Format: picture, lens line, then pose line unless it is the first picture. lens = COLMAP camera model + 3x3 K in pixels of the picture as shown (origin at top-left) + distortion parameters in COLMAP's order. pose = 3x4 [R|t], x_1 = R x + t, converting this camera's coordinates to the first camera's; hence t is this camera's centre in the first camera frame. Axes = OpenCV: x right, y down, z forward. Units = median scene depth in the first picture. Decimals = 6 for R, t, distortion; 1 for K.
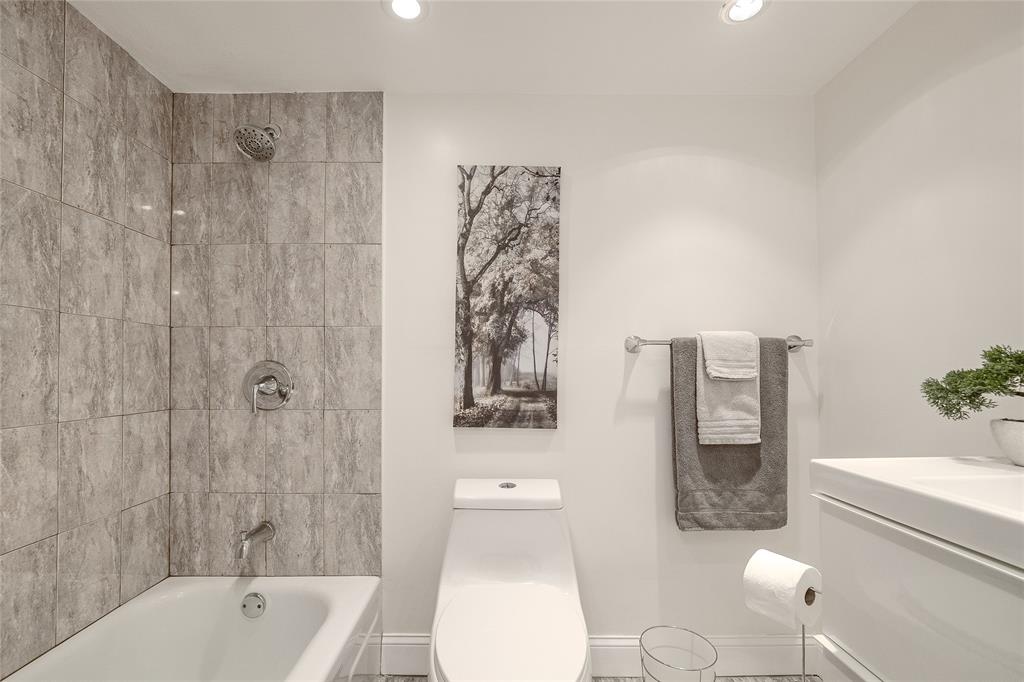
lens RADIAL K [[448.3, 0, 499.3], [0, 448.3, 369.9], [0, 0, 1]] dist [-0.010764, 0.000113]
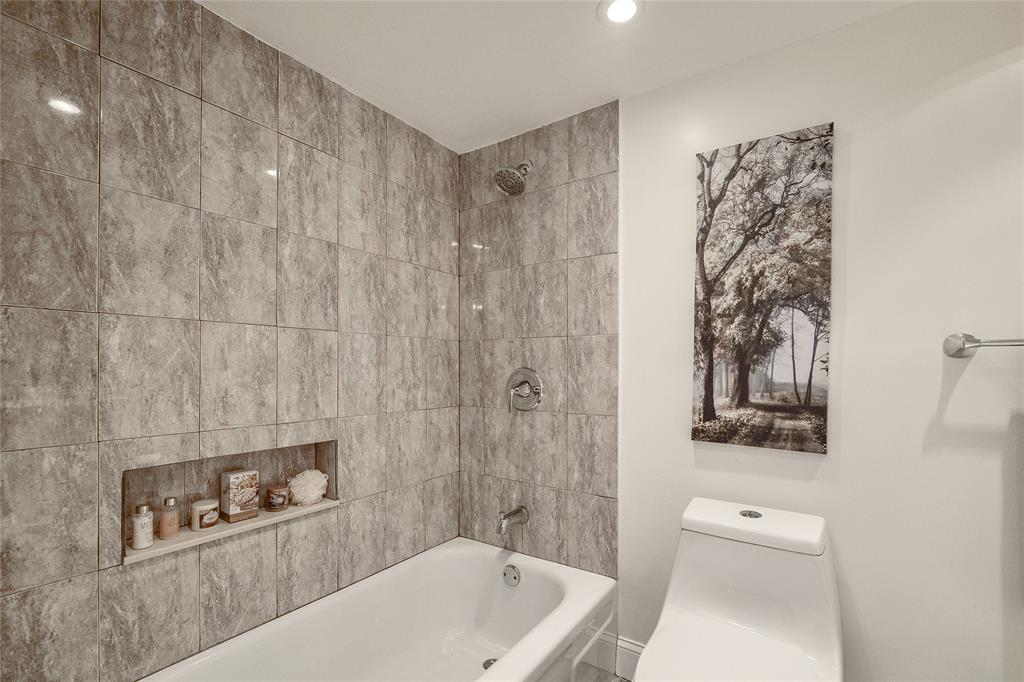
lens RADIAL K [[448.3, 0, 521.3], [0, 448.3, 374.5], [0, 0, 1]] dist [-0.010764, 0.000113]
pose [[0.827243, 0.011451, -0.561727, 0.126783], [-0.002886, 0.999866, 0.016132, -0.022172], [0.561837, -0.011724, 0.827165, 0.041835]]
